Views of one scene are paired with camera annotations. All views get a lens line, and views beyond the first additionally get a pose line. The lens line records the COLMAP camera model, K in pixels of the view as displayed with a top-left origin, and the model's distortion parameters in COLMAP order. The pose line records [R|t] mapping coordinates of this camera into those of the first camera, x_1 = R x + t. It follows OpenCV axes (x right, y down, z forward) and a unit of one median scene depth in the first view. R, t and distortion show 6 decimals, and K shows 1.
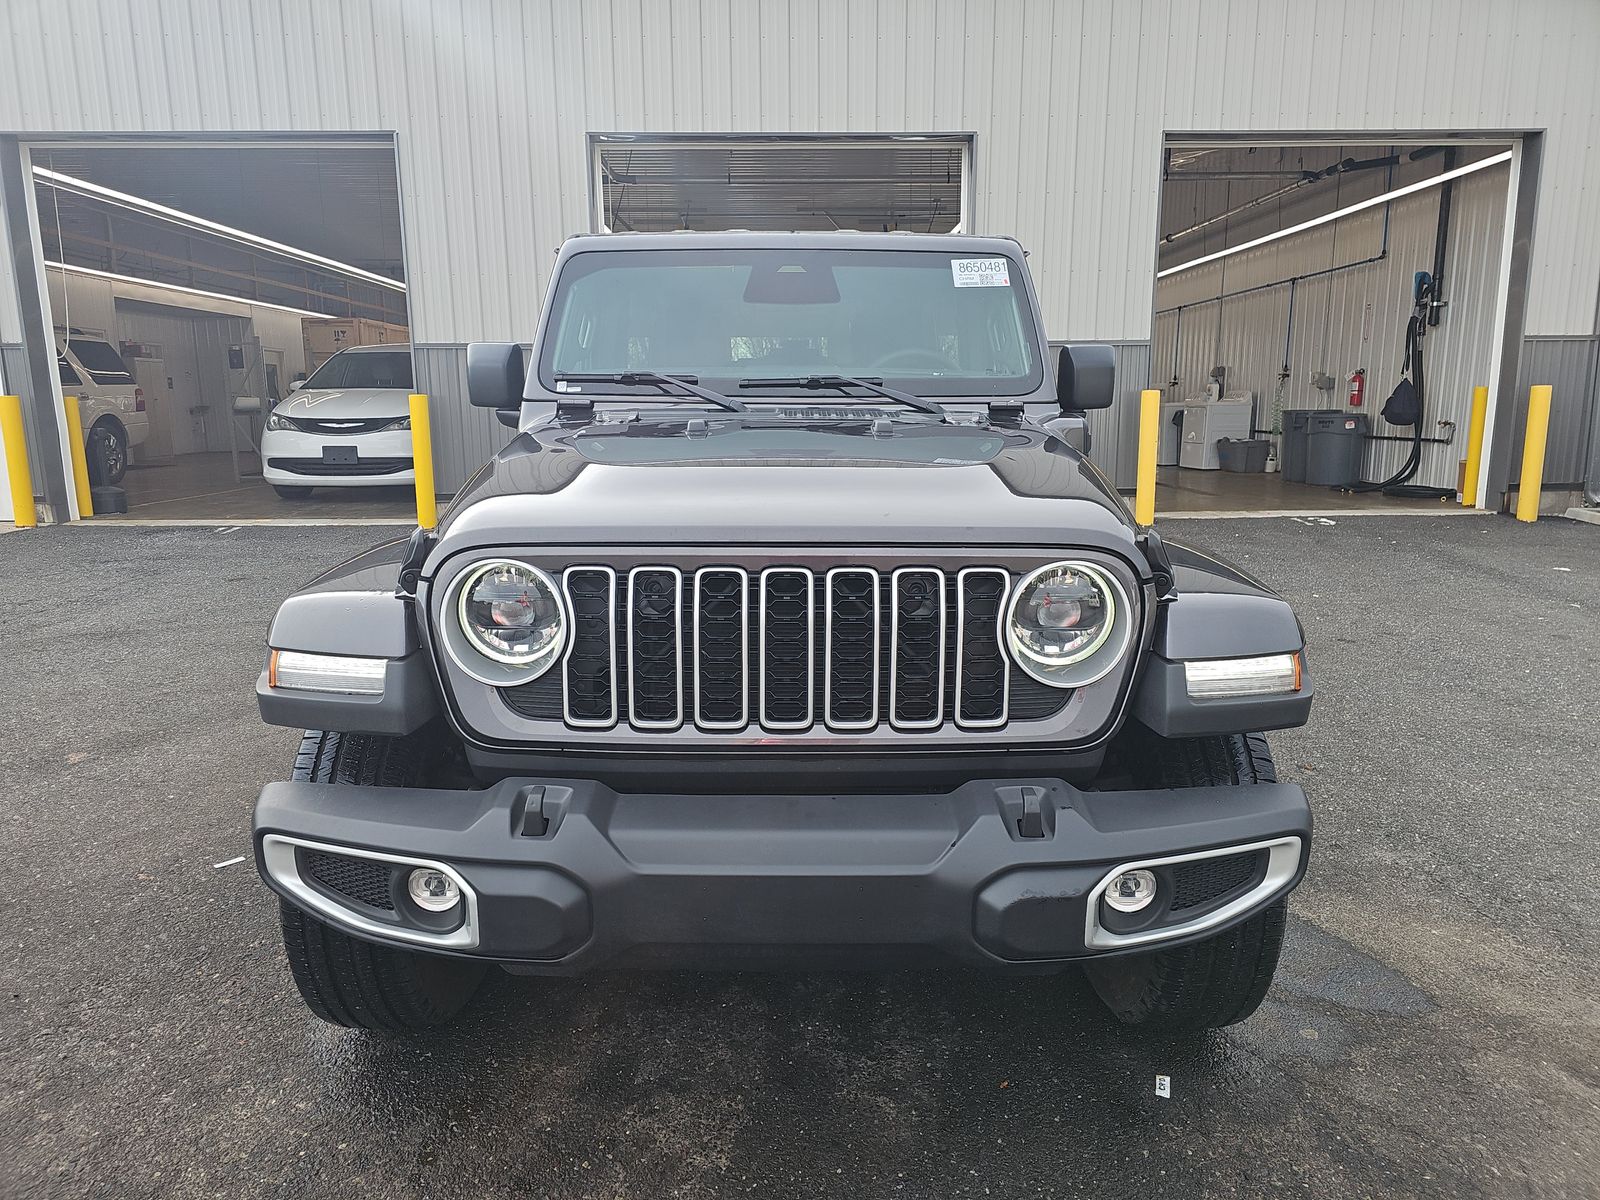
lens RADIAL K [[1046.6, 0, 800.2], [0, 1046.6, 604.5], [0, 0, 1]] dist [0.040329, -0.032181]
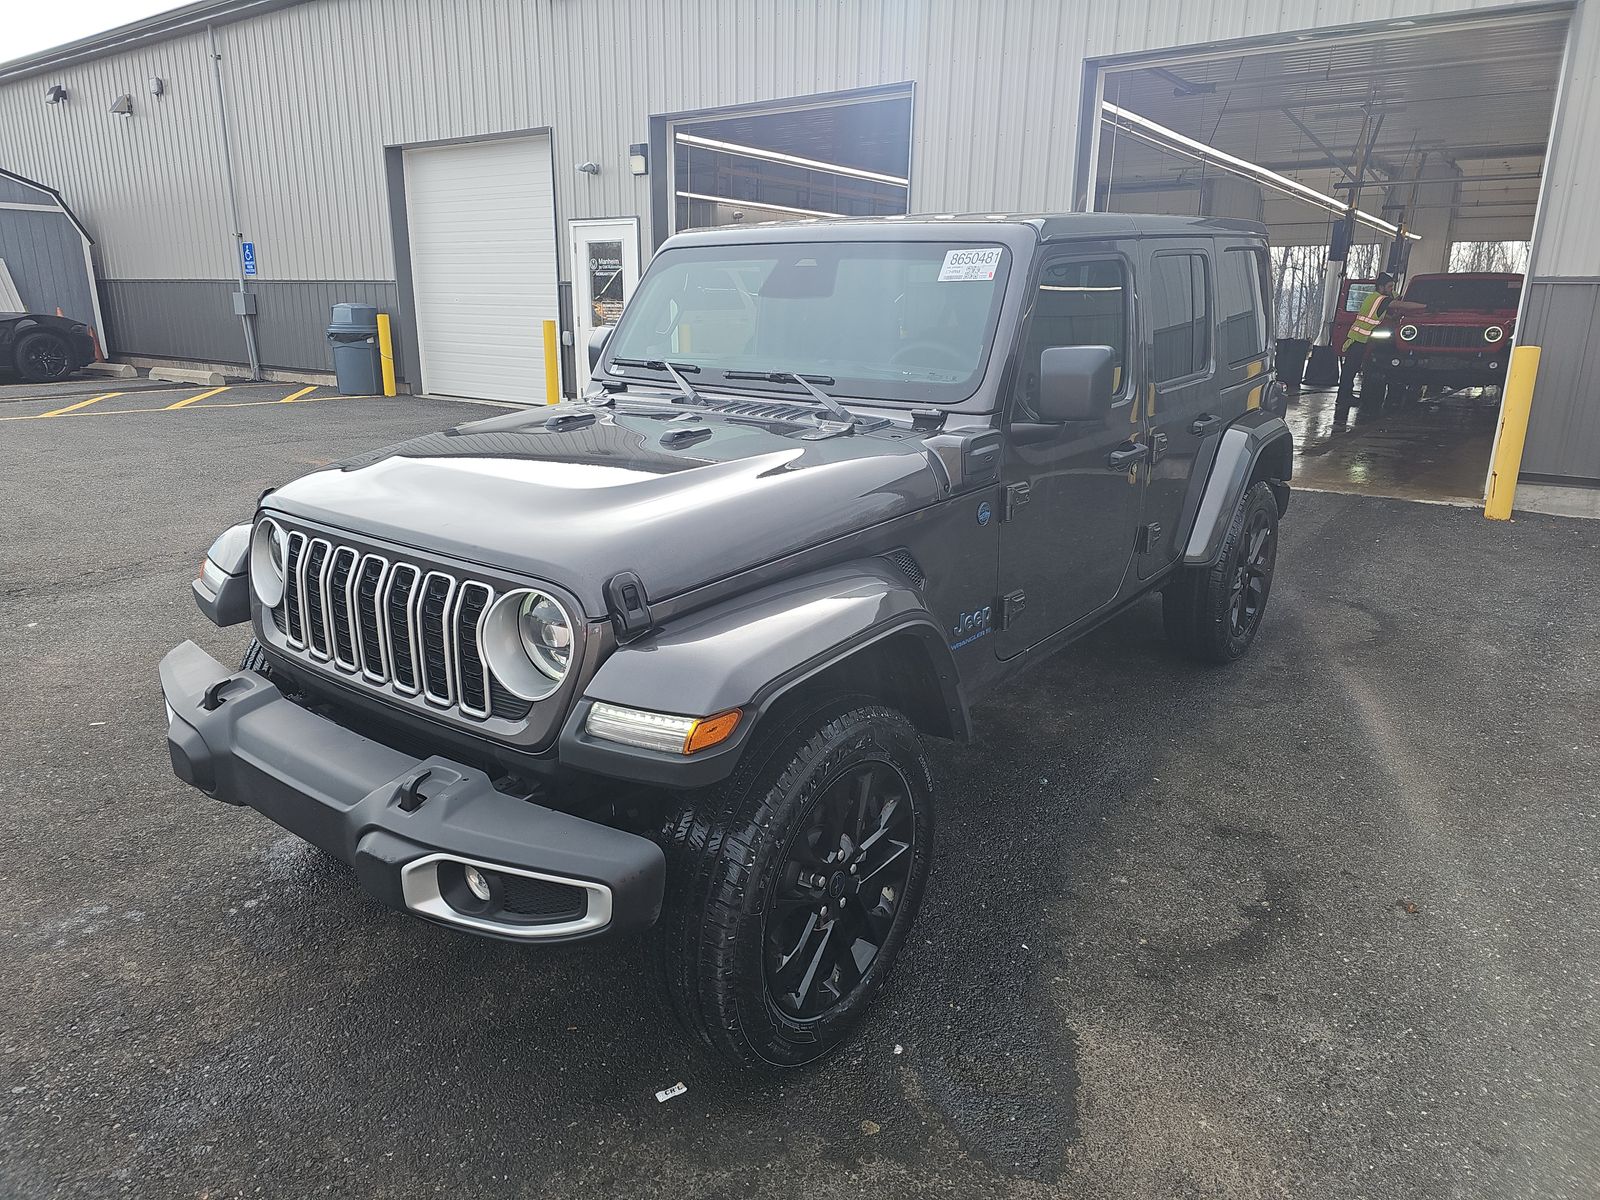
lens RADIAL K [[1046.6, 0, 790.5], [0, 1046.6, 595.0], [0, 0, 1]] dist [0.040329, -0.032181]
pose [[0.788011, 0.177959, -0.589380, 0.682545], [-0.133638, 0.983930, 0.118414, -0.123157], [0.600982, -0.014548, 0.799130, 0.164540]]
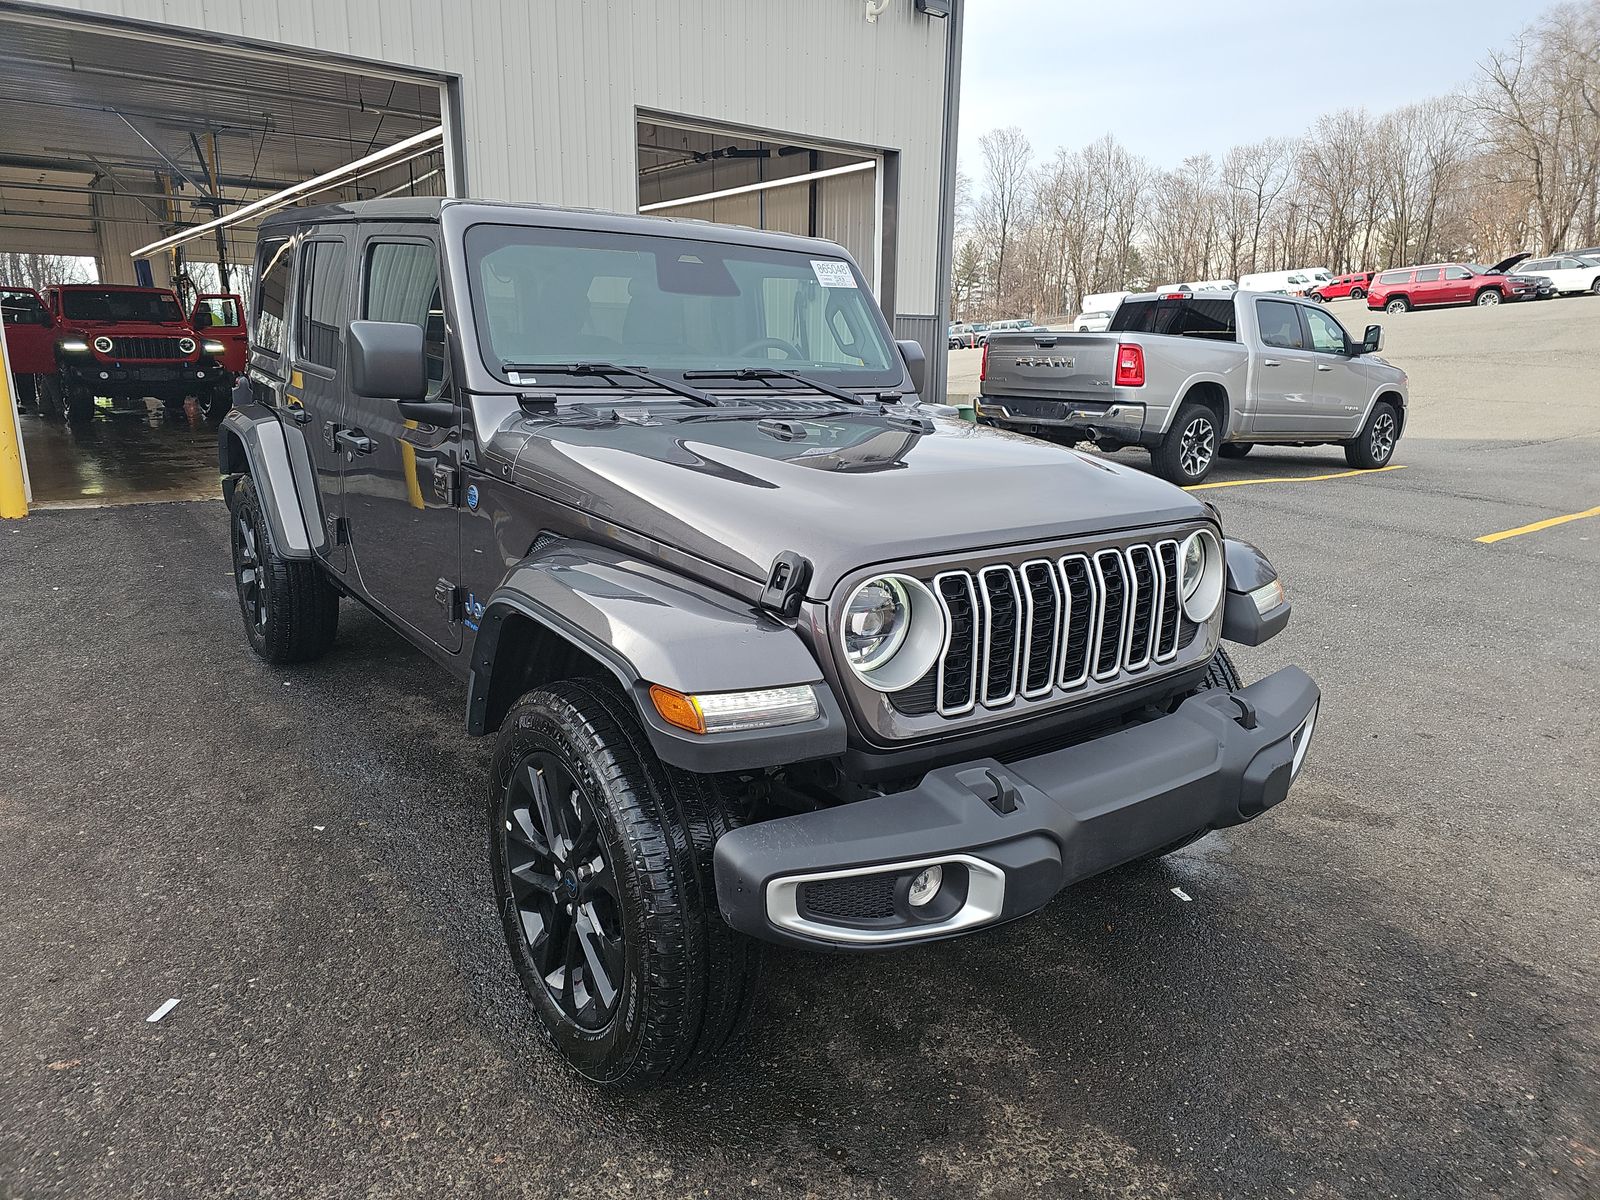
lens RADIAL K [[1046.6, 0, 808.7], [0, 1046.6, 596.8], [0, 0, 1]] dist [0.040329, -0.032181]
pose [[0.797666, -0.122385, 0.590552, -0.586435], [0.095139, 0.992468, 0.077172, -0.065639], [-0.595549, -0.005373, 0.803301, 0.117058]]
